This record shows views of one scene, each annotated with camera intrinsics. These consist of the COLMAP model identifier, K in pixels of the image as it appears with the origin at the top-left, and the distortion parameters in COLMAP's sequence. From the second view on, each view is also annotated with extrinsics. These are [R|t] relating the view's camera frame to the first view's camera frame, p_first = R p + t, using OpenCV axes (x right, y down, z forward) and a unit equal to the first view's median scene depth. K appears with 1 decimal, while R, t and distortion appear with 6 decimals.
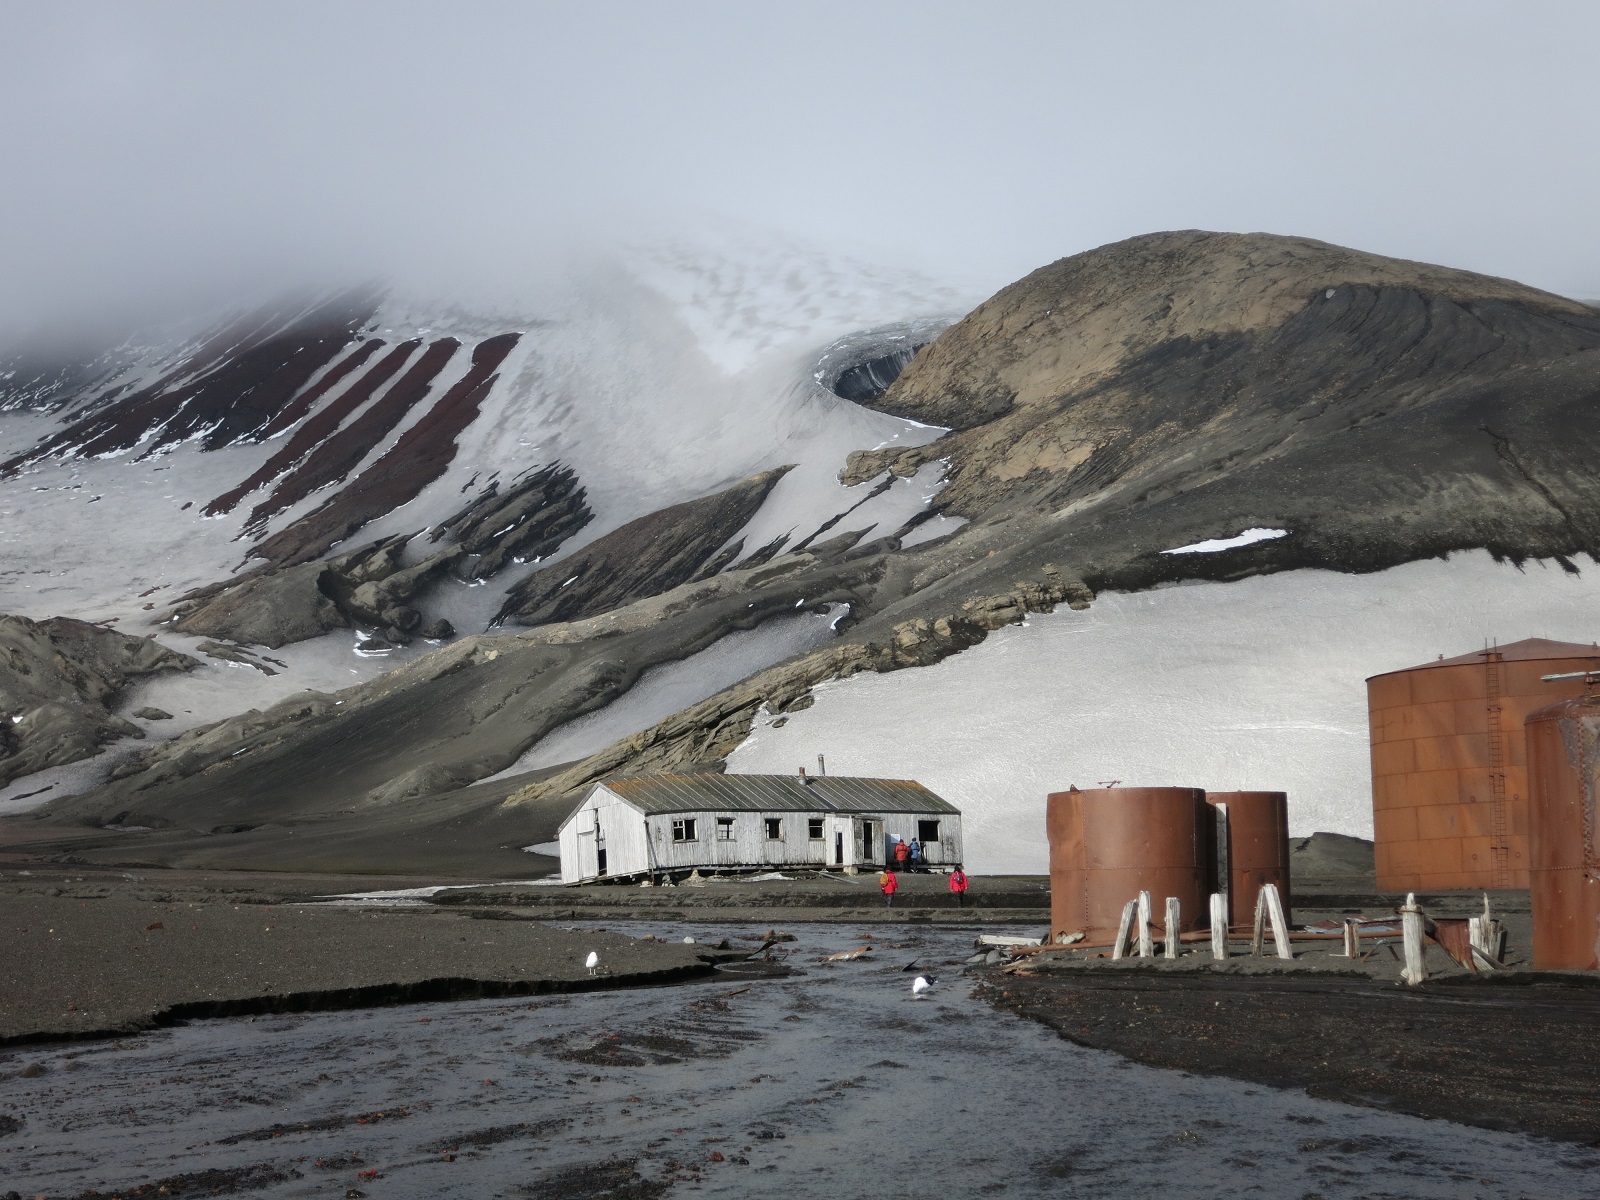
lens RADIAL K [[2942.7, 0, 802.3], [0, 2942.7, 599.5], [0, 0, 1]] dist [-0.160304, 0.000000]
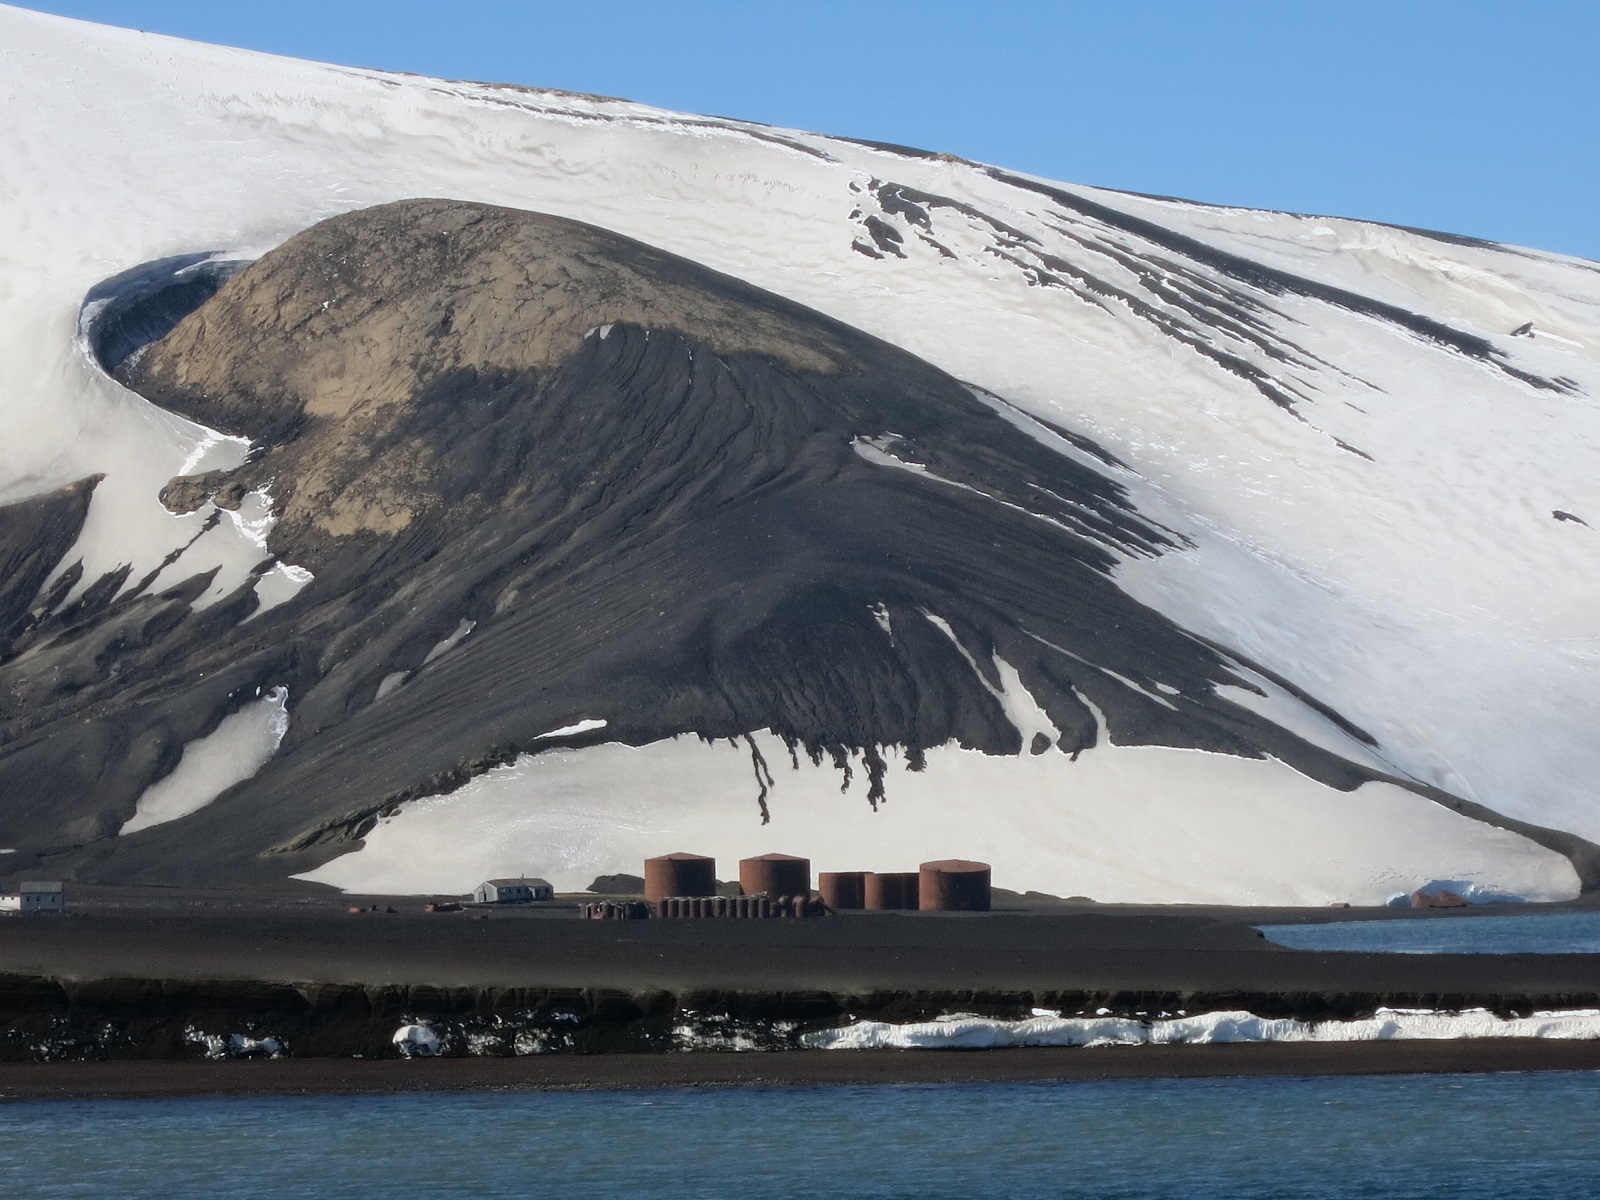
lens RADIAL K [[5568.0, 0, 799.8], [0, 5568.0, 600.4], [0, 0, 1]] dist [-0.045092, 0.000000]
pose [[0.974405, 0.014503, 0.224331, -0.219571], [-0.027364, 0.998148, 0.054325, -0.122754], [-0.223128, -0.059073, 0.972998, -1.077116]]
